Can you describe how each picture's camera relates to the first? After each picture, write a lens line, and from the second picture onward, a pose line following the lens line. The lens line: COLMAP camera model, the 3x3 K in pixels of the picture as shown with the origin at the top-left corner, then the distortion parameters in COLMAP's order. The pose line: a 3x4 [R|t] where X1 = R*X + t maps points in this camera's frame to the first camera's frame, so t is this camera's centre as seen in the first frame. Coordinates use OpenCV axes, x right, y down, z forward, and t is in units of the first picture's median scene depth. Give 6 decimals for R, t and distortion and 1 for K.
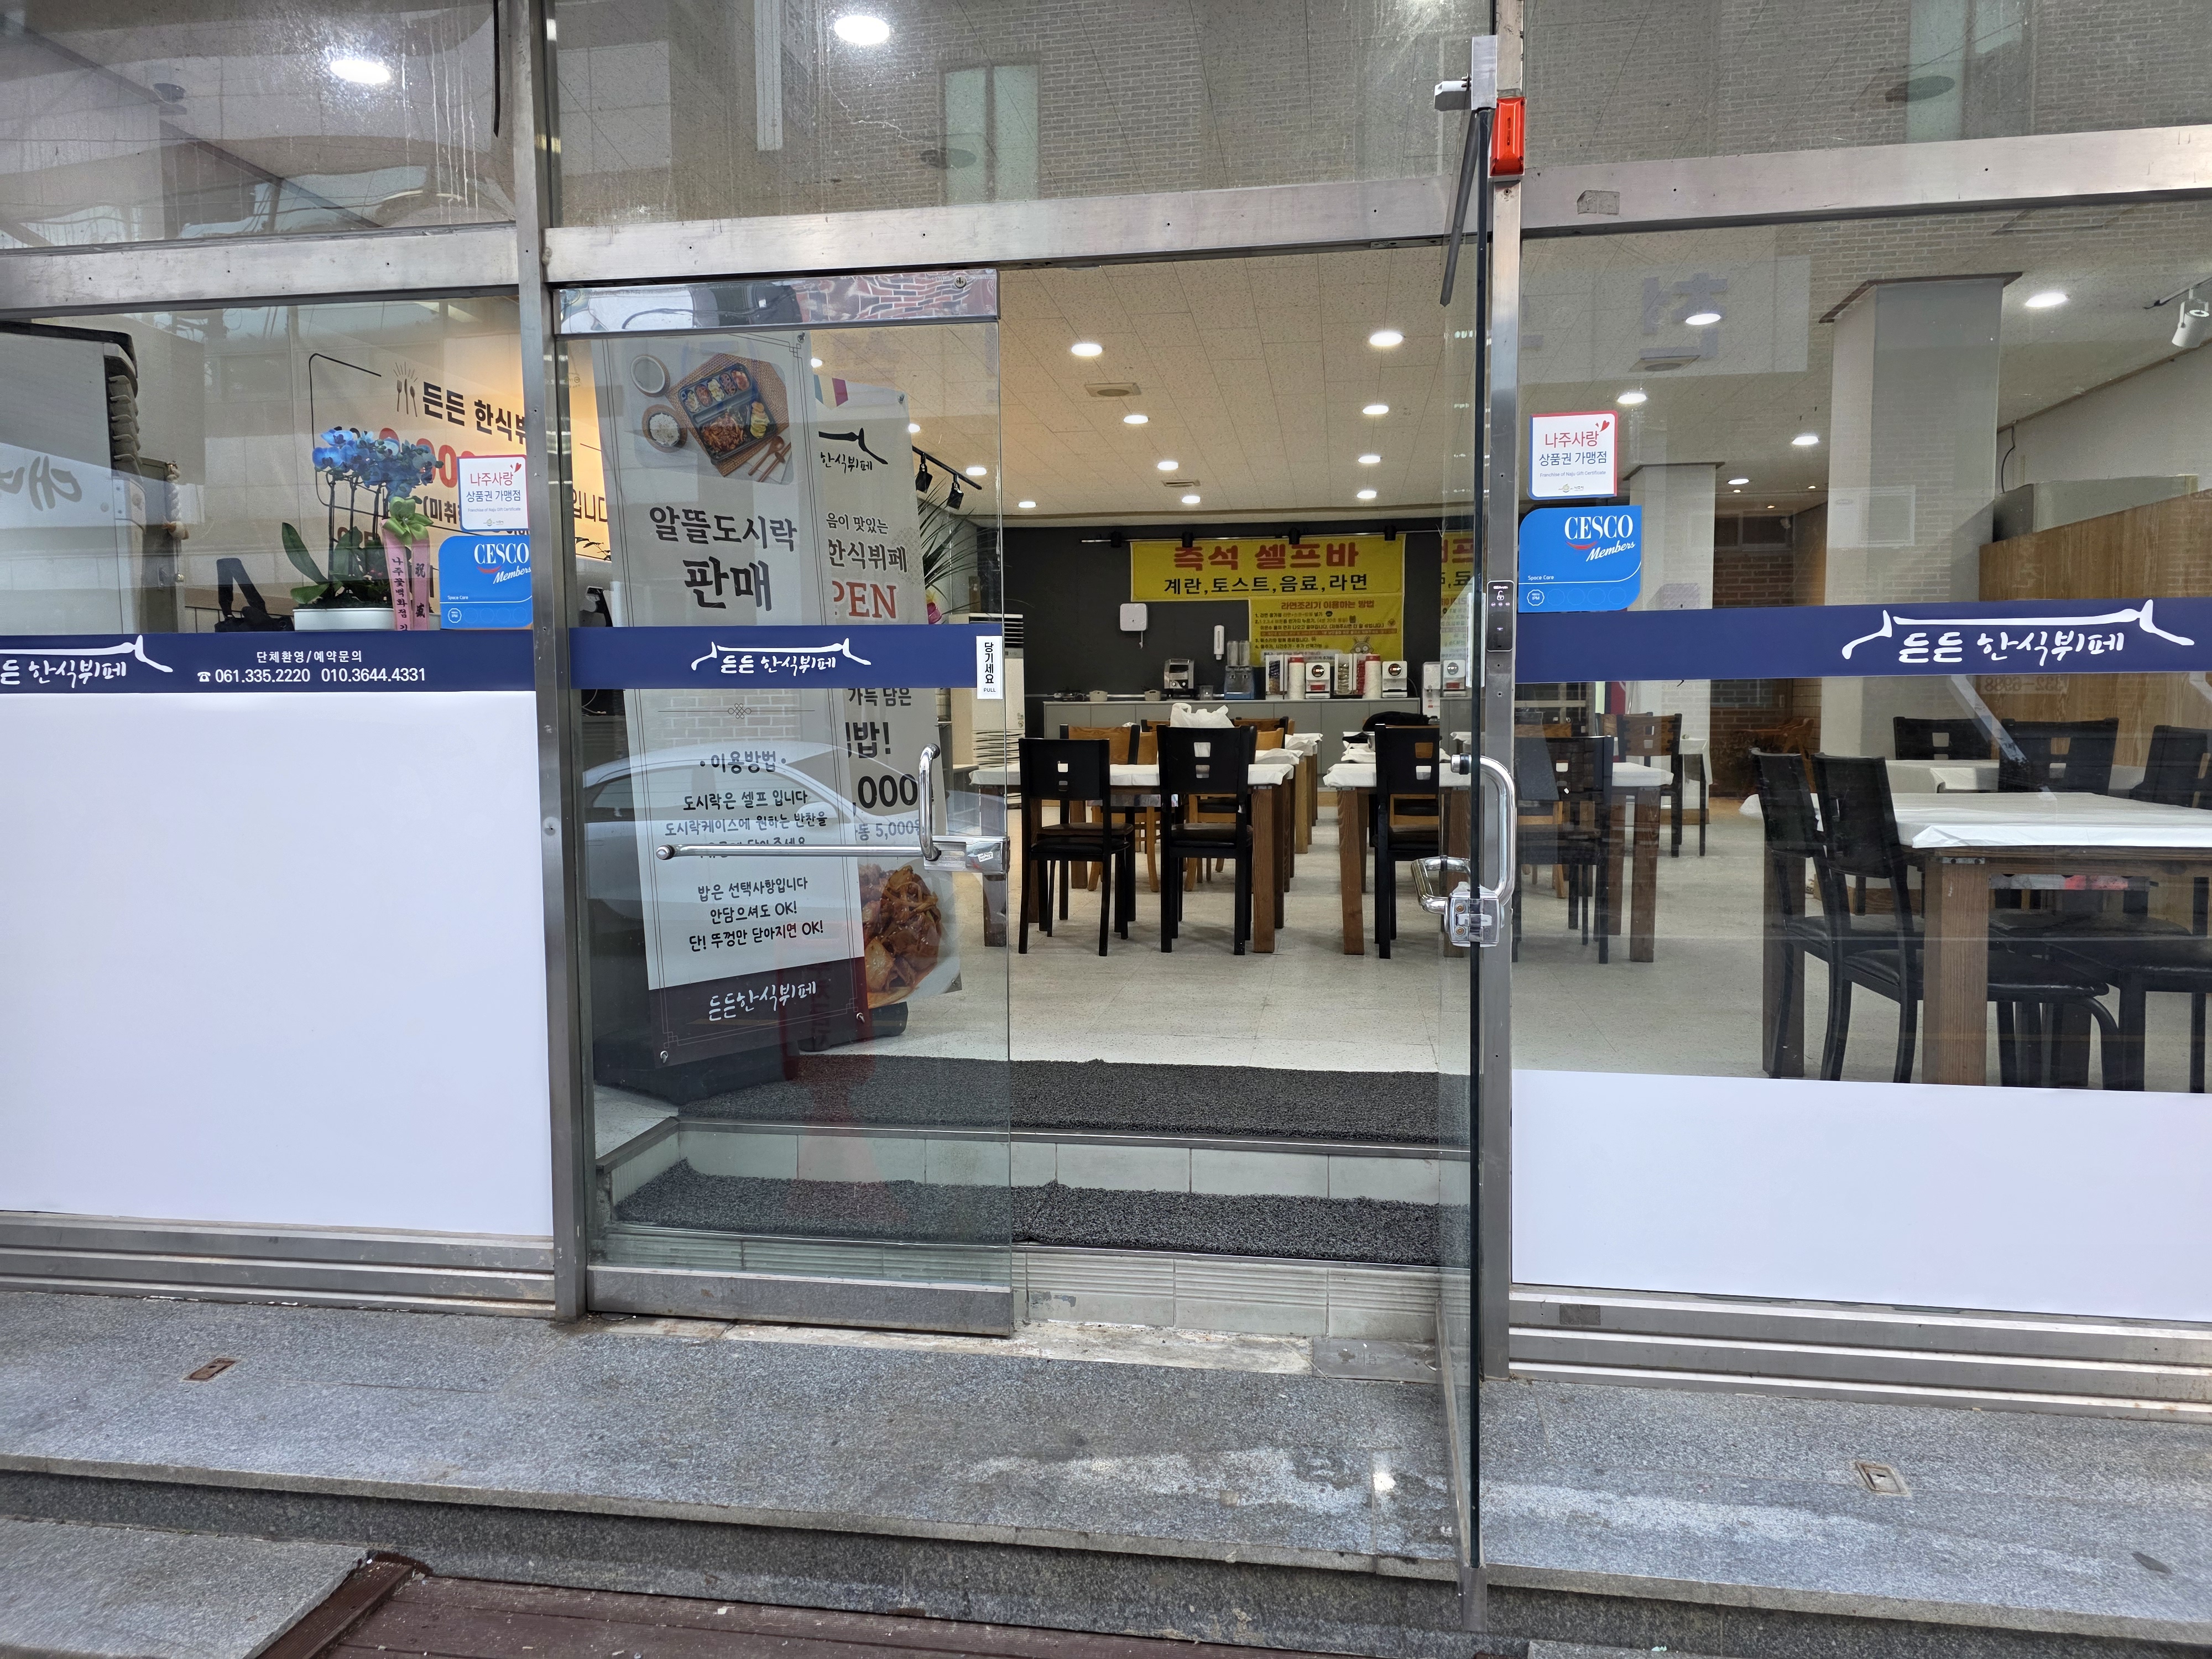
lens RADIAL K [[1475.5, 0, 1113.8], [0, 1475.5, 818.7], [0, 0, 1]] dist [0.021706, -0.007552]
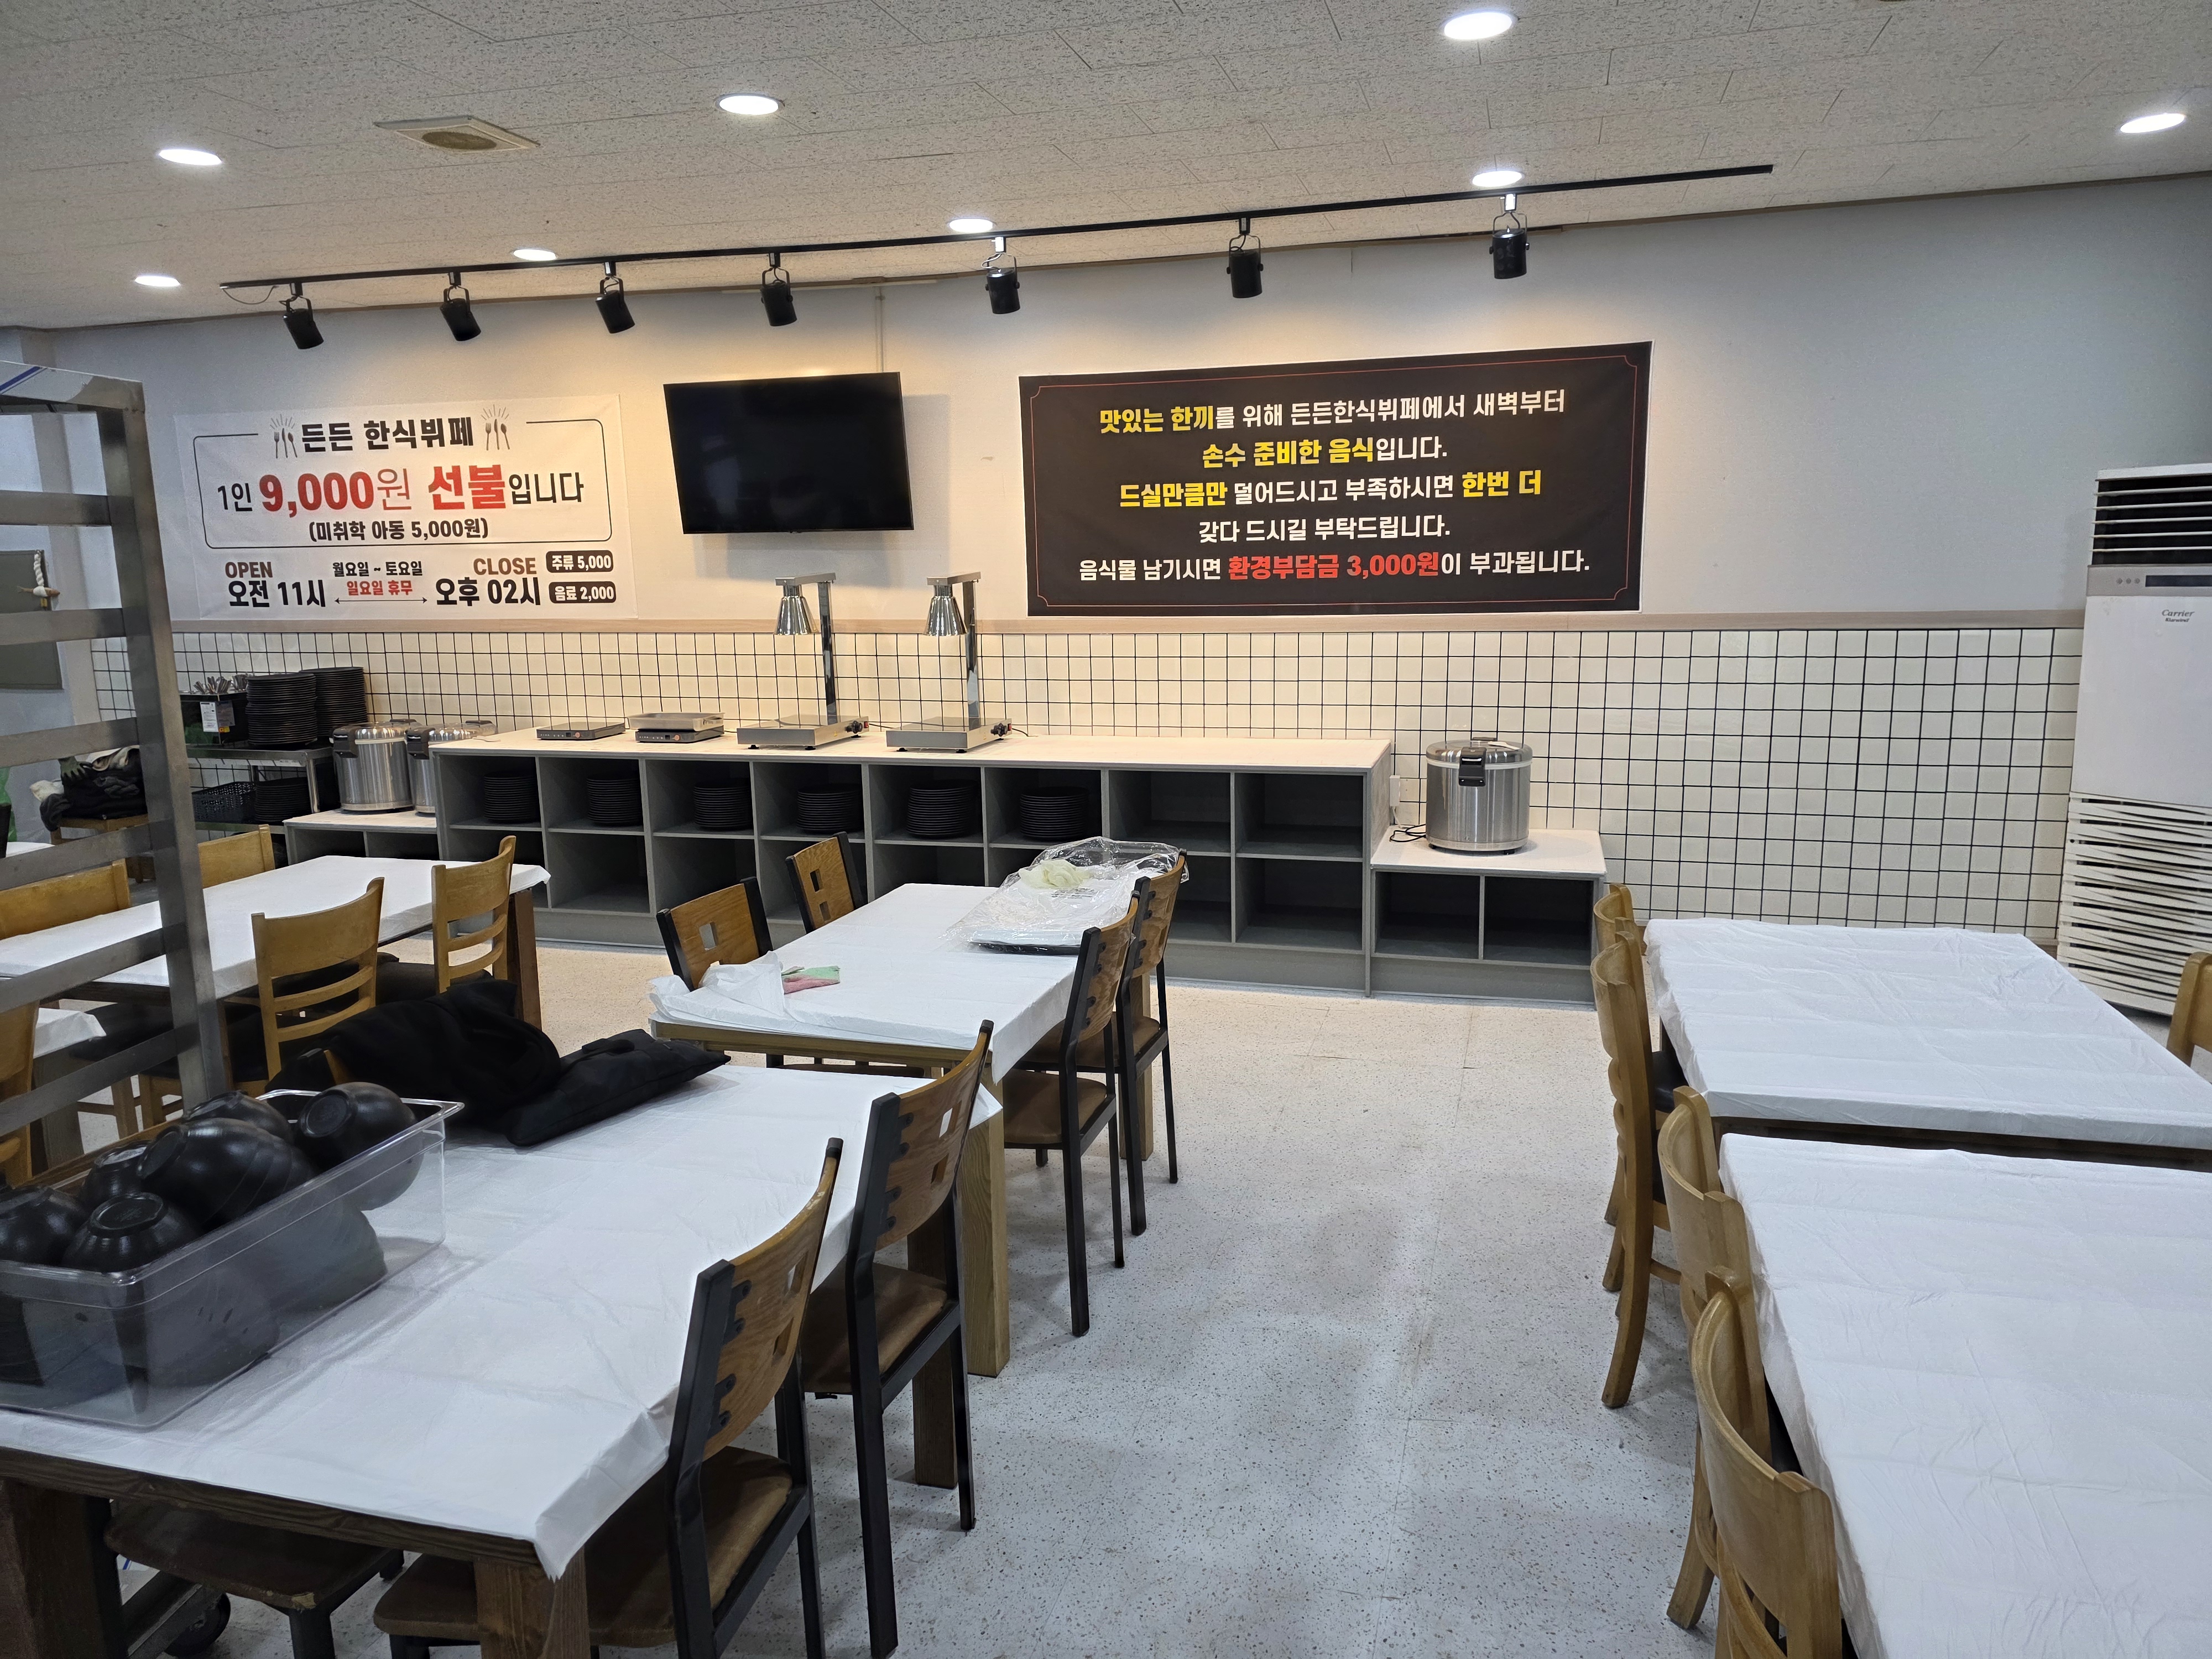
lens RADIAL K [[1475.5, 0, 1119.1], [0, 1475.5, 831.4], [0, 0, 1]] dist [0.021706, -0.007552]
pose [[-0.106677, 0.195361, -0.974912, 0.636930], [-0.054487, 0.977885, 0.201919, -0.233021], [0.992800, 0.074660, -0.093673, 1.649977]]
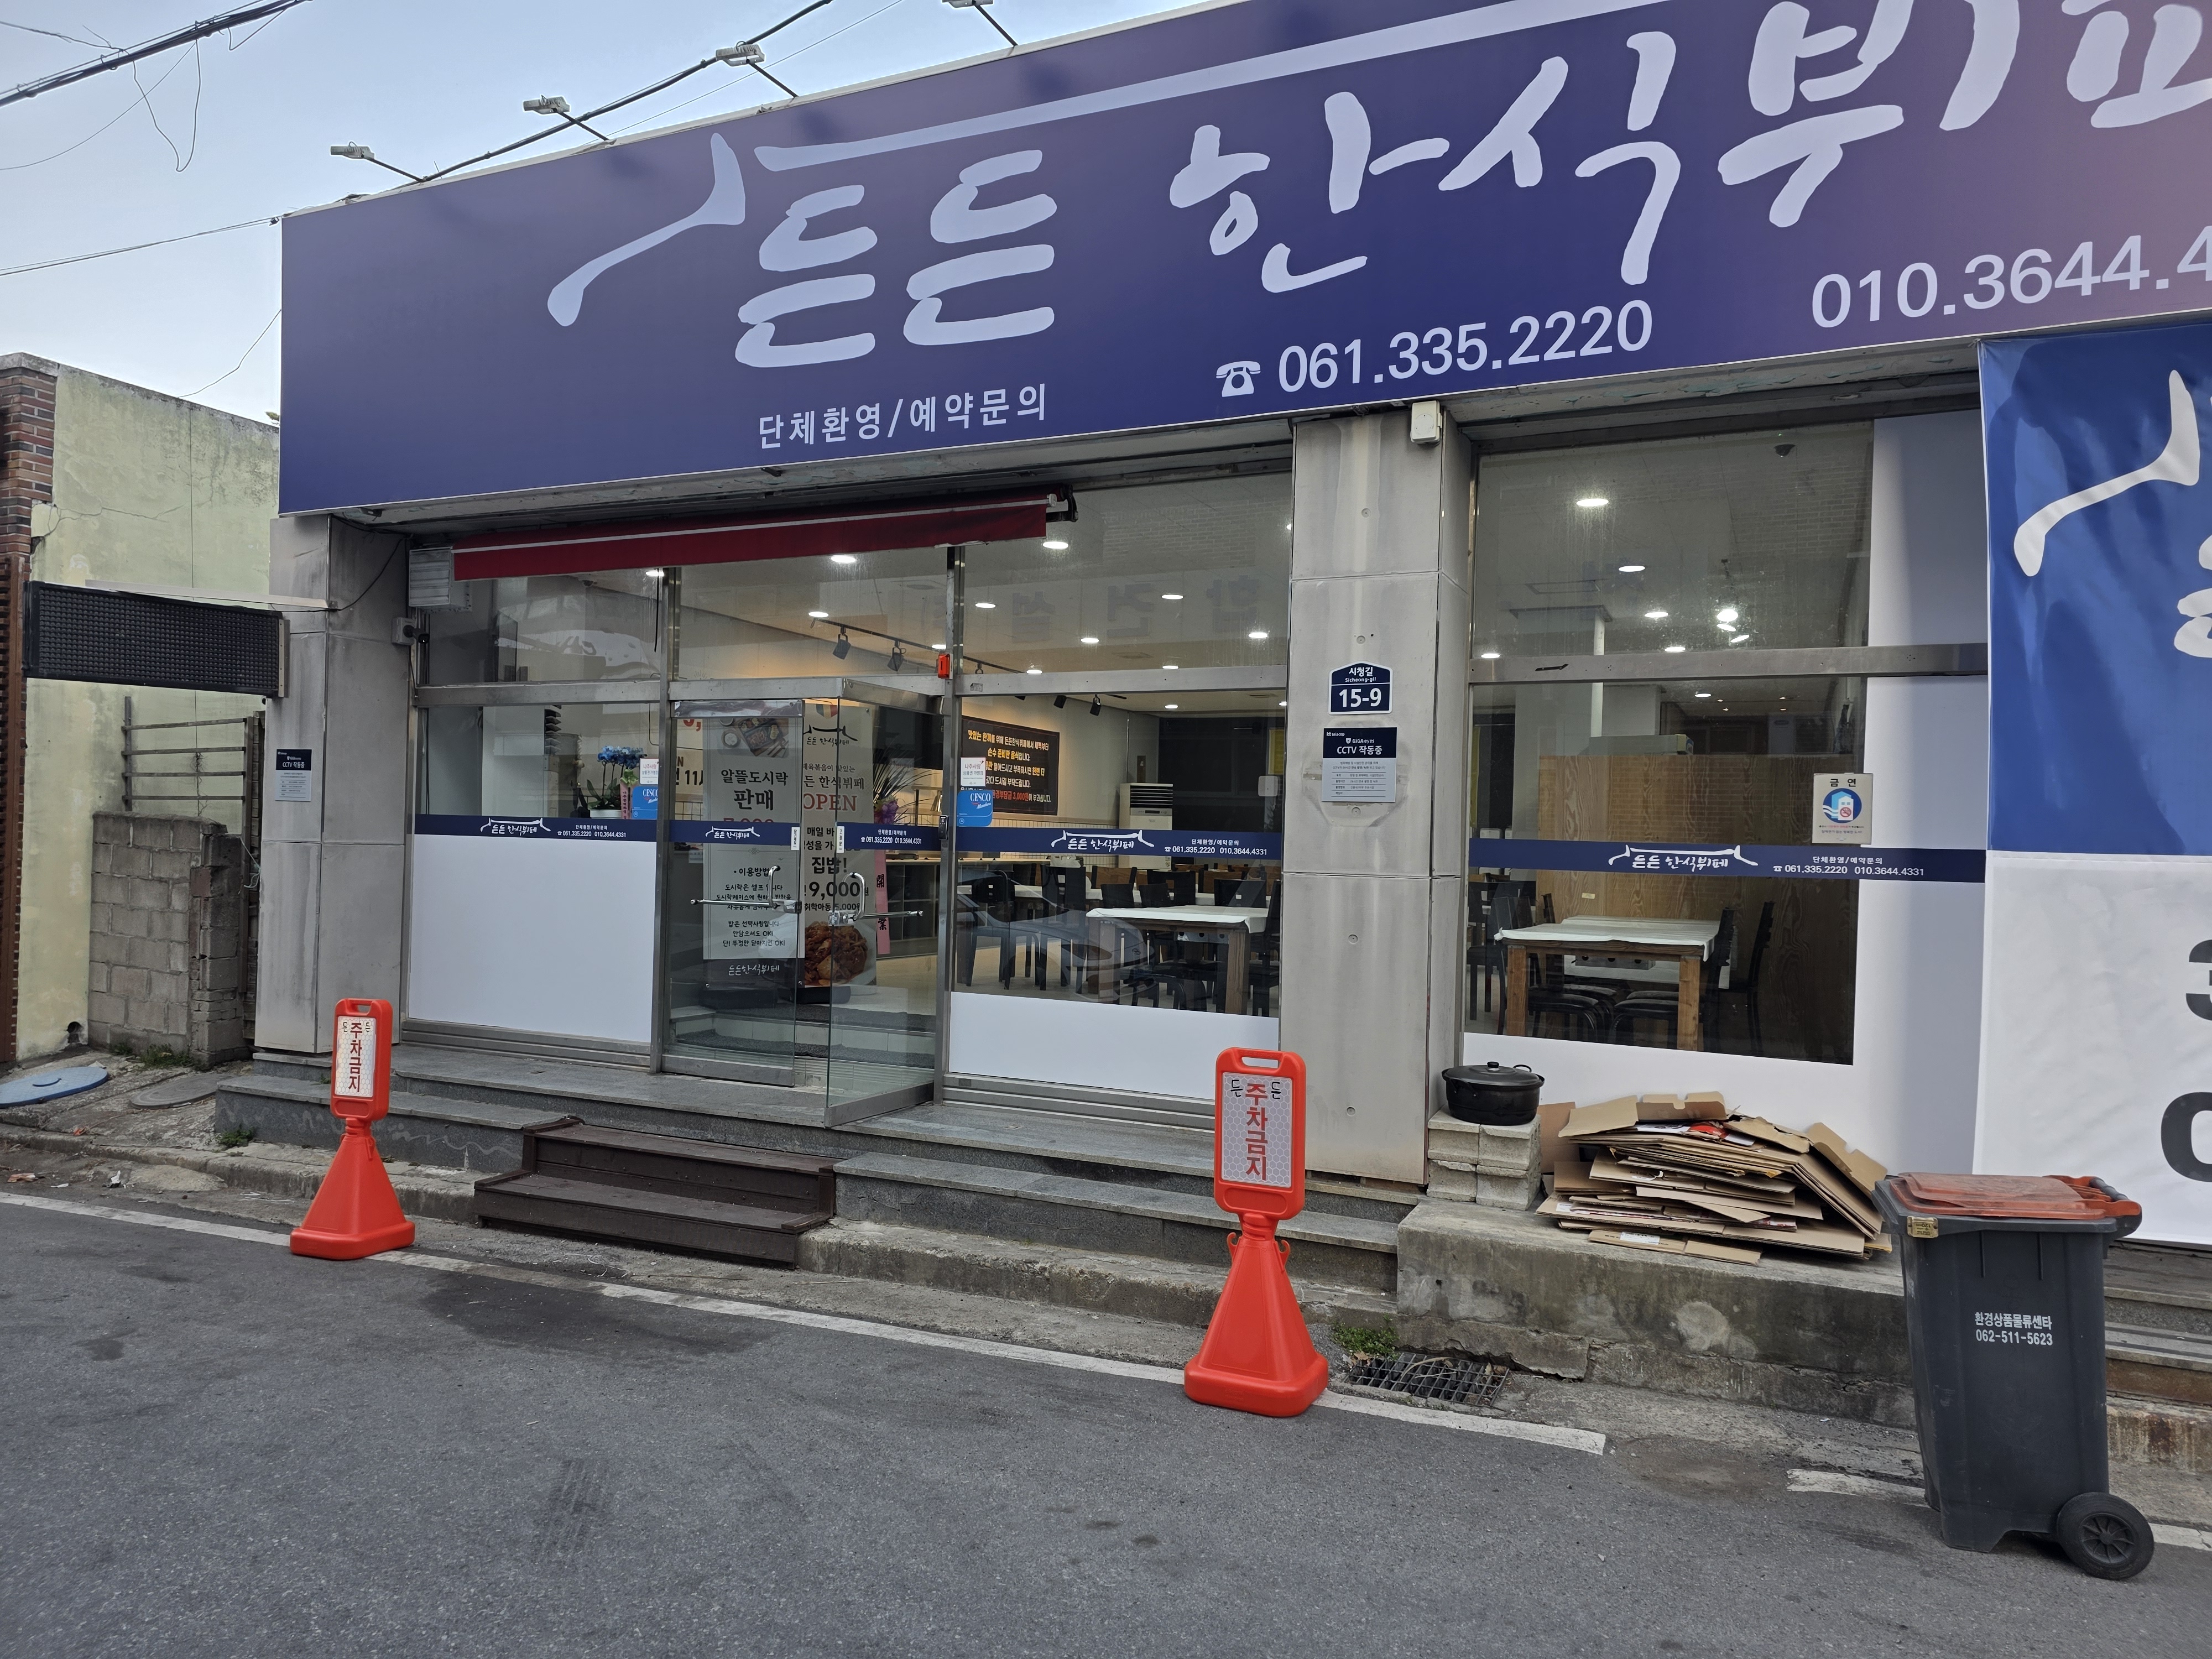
lens RADIAL K [[1475.5, 0, 1109.4], [0, 1475.5, 834.9], [0, 0, 1]] dist [0.021706, -0.007552]
pose [[0.960740, 0.029875, -0.275838, 0.549915], [-0.052619, 0.995762, -0.075424, 0.029937], [0.272415, 0.086977, 0.958241, -0.662232]]
